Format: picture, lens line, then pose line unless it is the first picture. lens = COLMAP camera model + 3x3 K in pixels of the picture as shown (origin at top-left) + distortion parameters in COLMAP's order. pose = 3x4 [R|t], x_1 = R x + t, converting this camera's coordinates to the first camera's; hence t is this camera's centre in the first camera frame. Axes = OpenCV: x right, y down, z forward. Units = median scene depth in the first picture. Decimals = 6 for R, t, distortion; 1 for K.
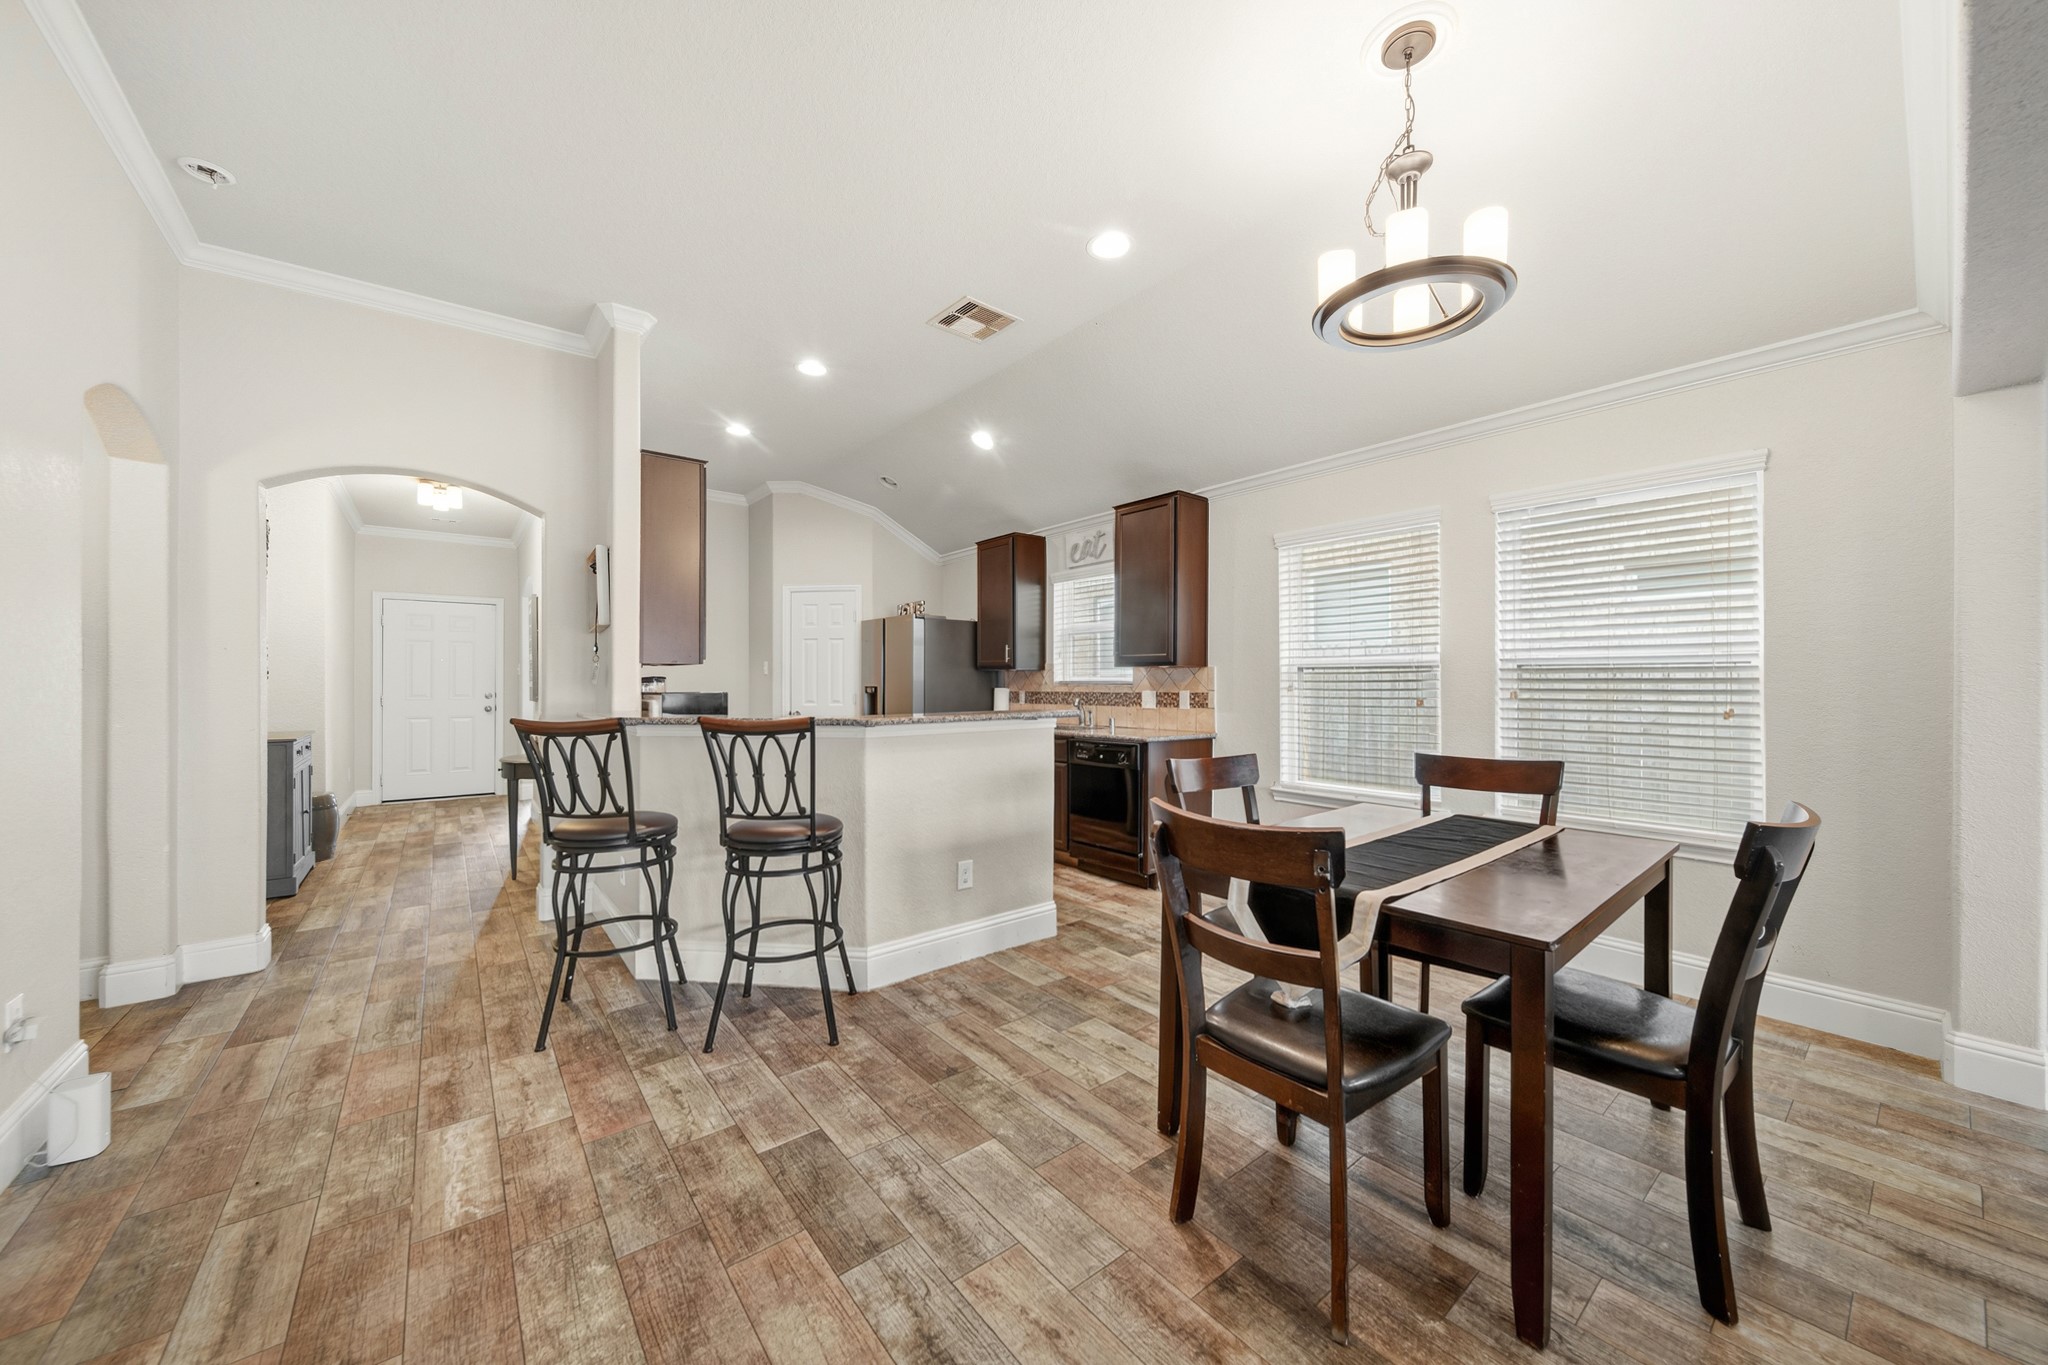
lens RADIAL K [[728.8, 0, 1024.3], [0, 728.8, 675.2], [0, 0, 1]] dist [0.001394, 0.000209]
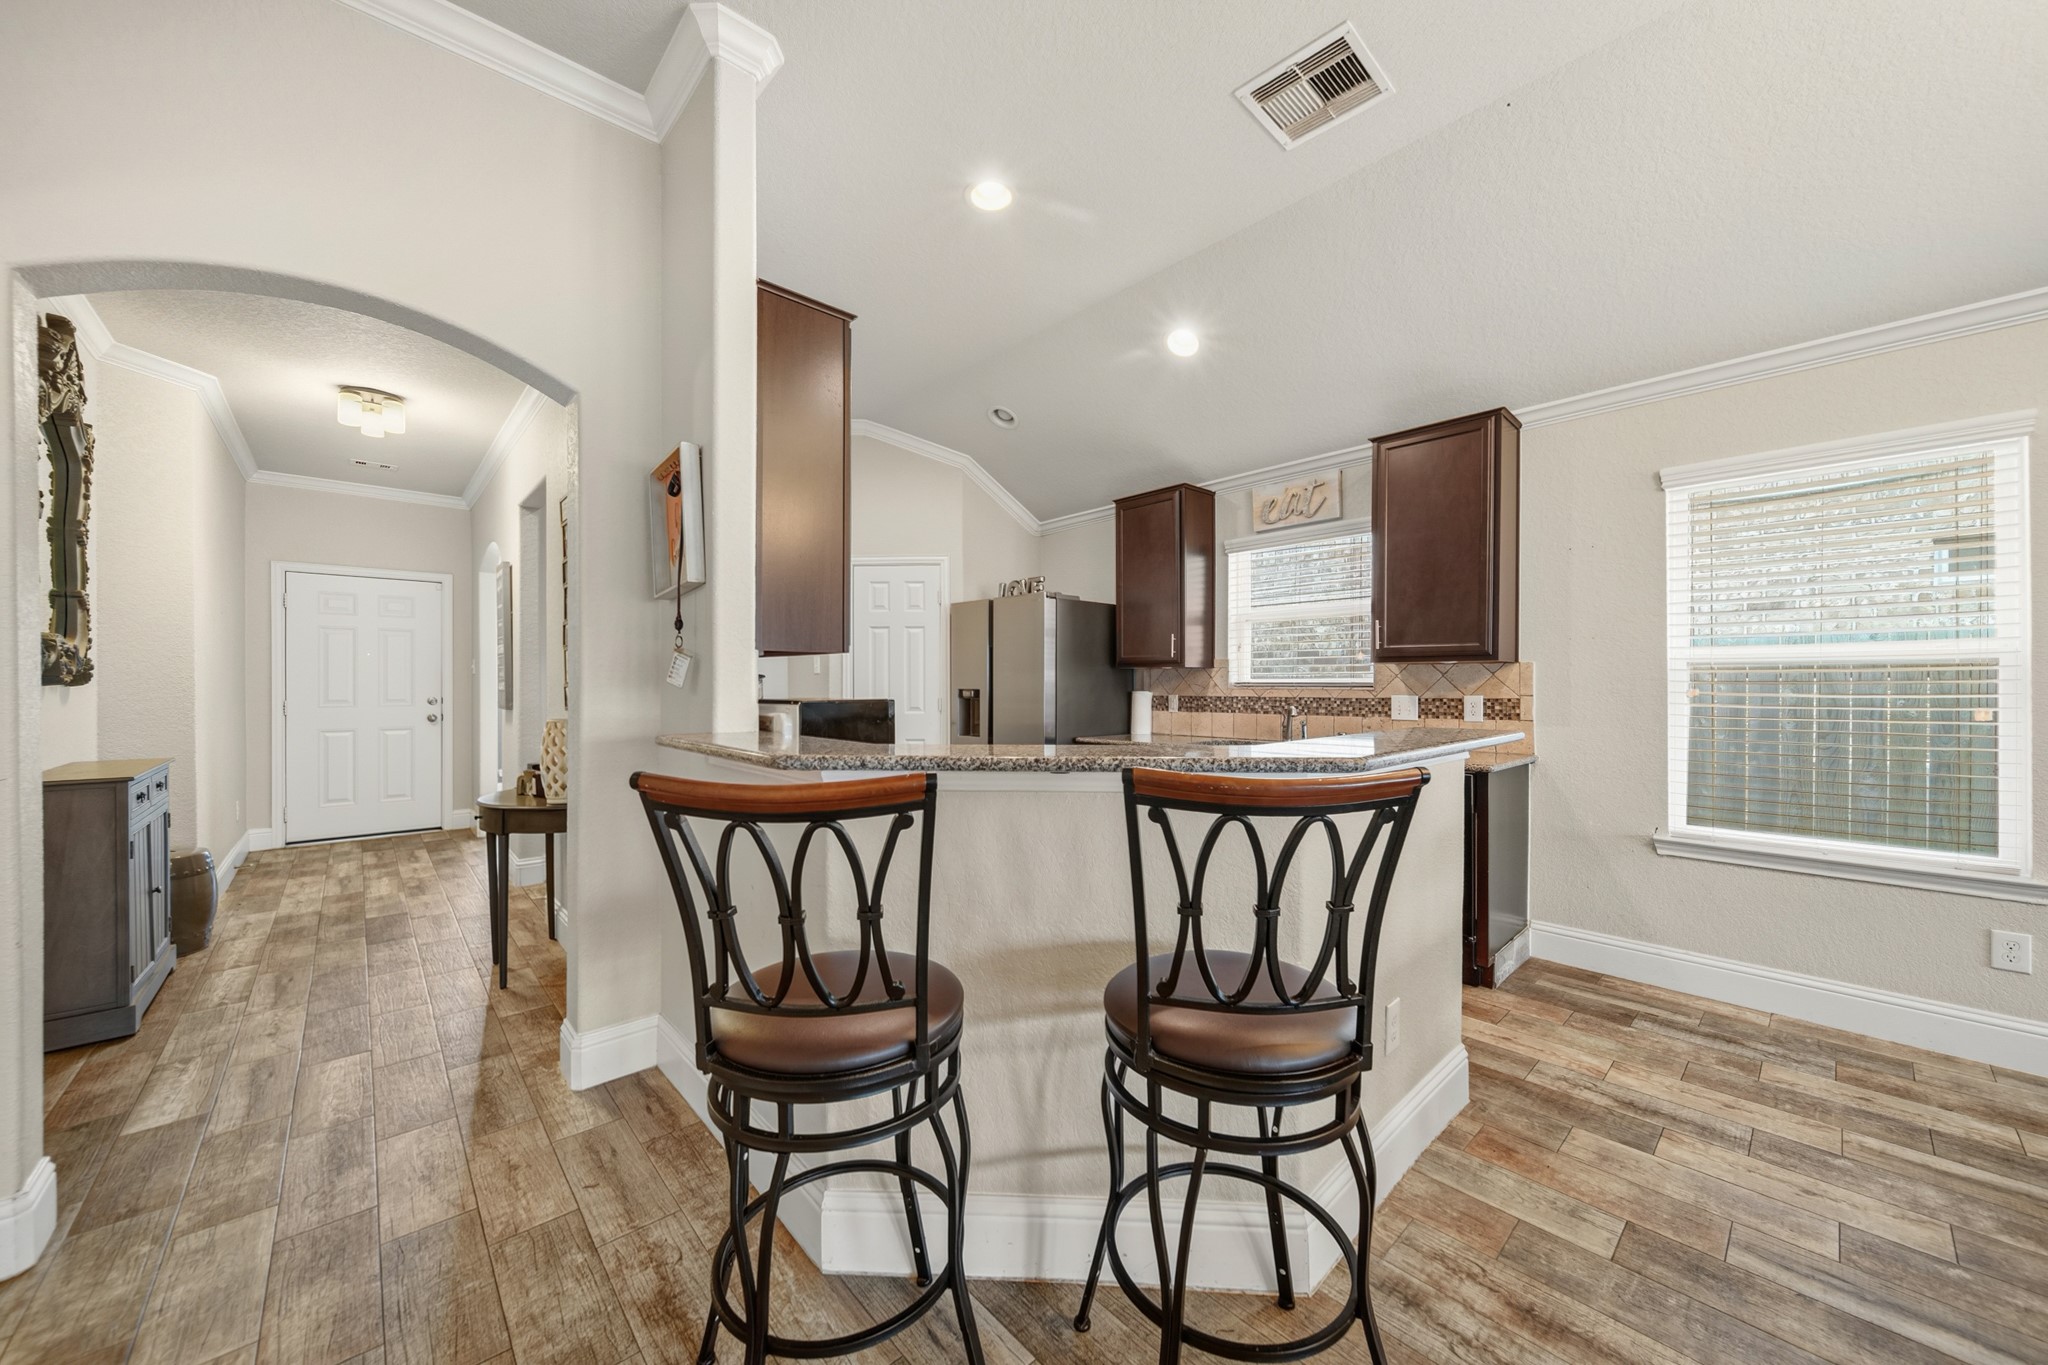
lens RADIAL K [[731.1, 0, 1024.0], [0, 731.1, 682.5], [0, 0, 1]] dist [-0.001099, -0.000041]
pose [[0.997622, 0.000706, 0.068916, -0.278561], [-0.001227, 0.999971, 0.007522, 0.003501], [-0.068908, -0.007589, 0.997594, 0.318128]]
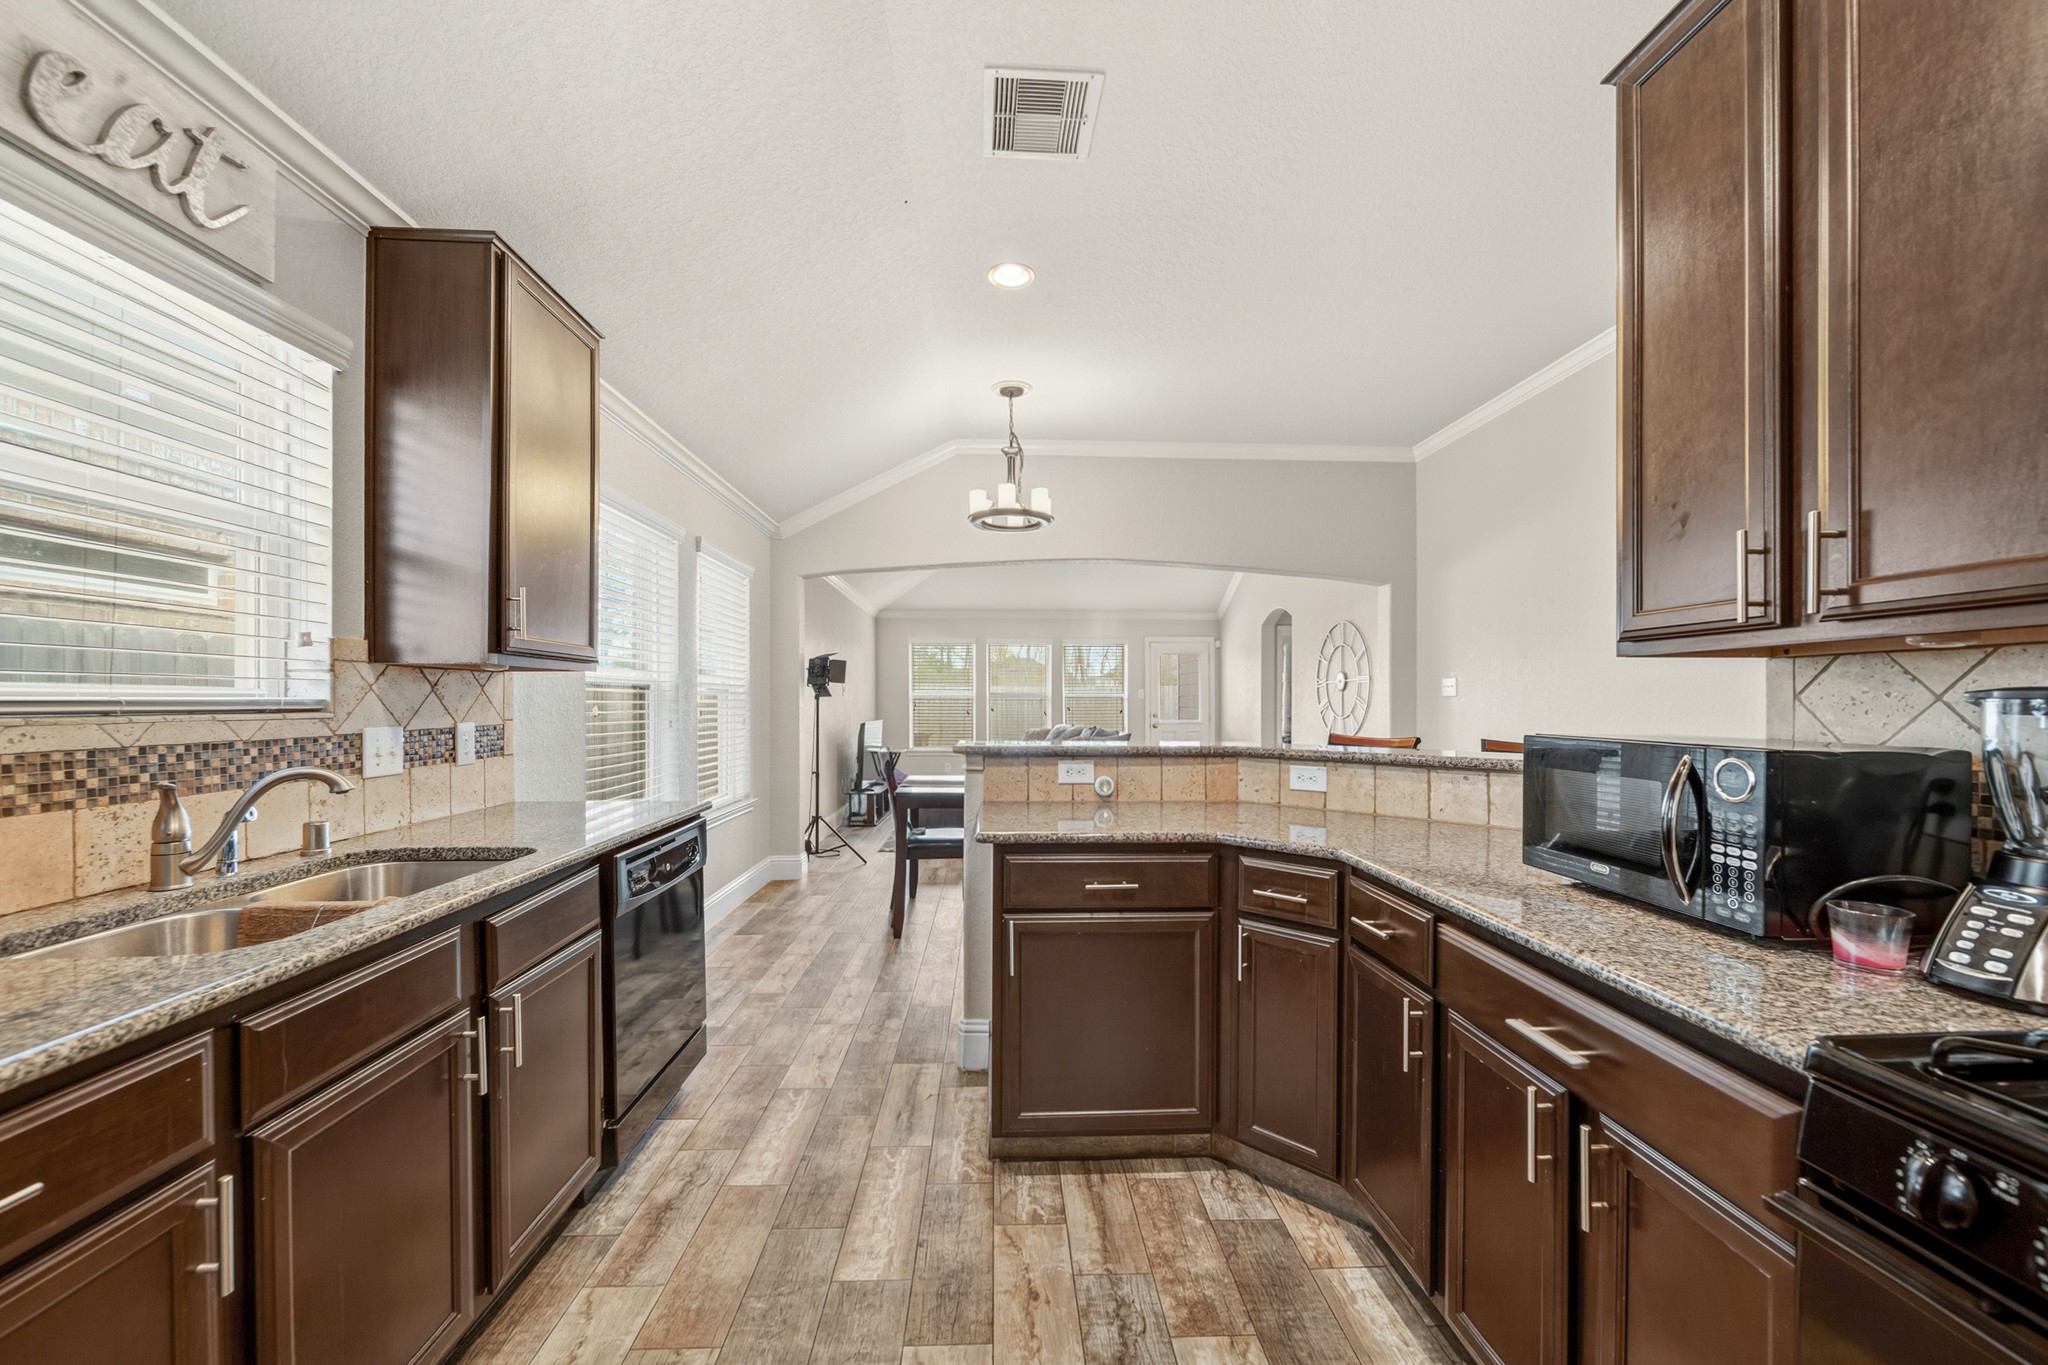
lens RADIAL K [[731.1, 0, 1024.0], [0, 731.1, 682.5], [0, 0, 1]] dist [-0.001099, -0.000041]
pose [[-0.815309, 0.014637, 0.578841, -0.330856], [-0.006494, 0.999386, -0.034418, 0.009911], [-0.578990, -0.031820, -0.814714, 1.195841]]
